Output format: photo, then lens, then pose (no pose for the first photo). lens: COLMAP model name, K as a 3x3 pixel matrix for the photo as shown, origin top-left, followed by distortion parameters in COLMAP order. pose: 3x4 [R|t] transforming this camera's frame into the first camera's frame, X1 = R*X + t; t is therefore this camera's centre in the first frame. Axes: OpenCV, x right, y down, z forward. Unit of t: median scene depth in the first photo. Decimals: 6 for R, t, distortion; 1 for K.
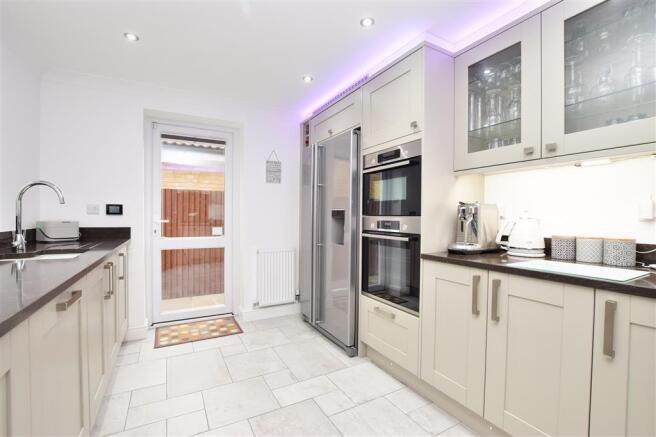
lens RADIAL K [[296.3, 0, 327.6], [0, 296.3, 221.0], [0, 0, 1]] dist [-0.004718, -0.000288]
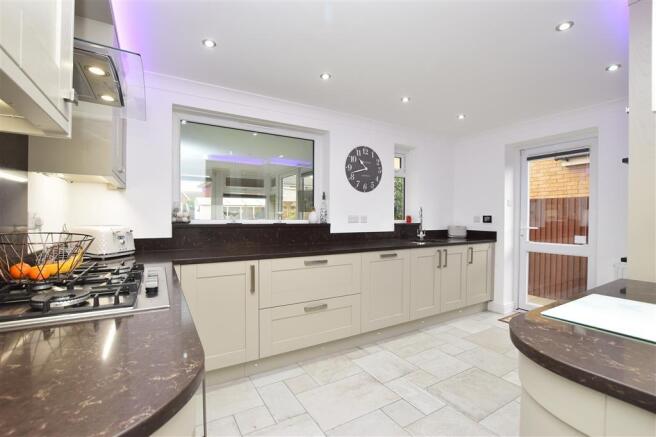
lens RADIAL K [[296.3, 0, 328.9], [0, 296.3, 219.5], [0, 0, 1]] dist [-0.004718, -0.000288]
pose [[0.043261, -0.000246, -0.999064, 0.649326], [-0.021049, 0.999778, -0.001157, -0.016276], [0.998842, 0.021080, 0.043247, 0.125029]]
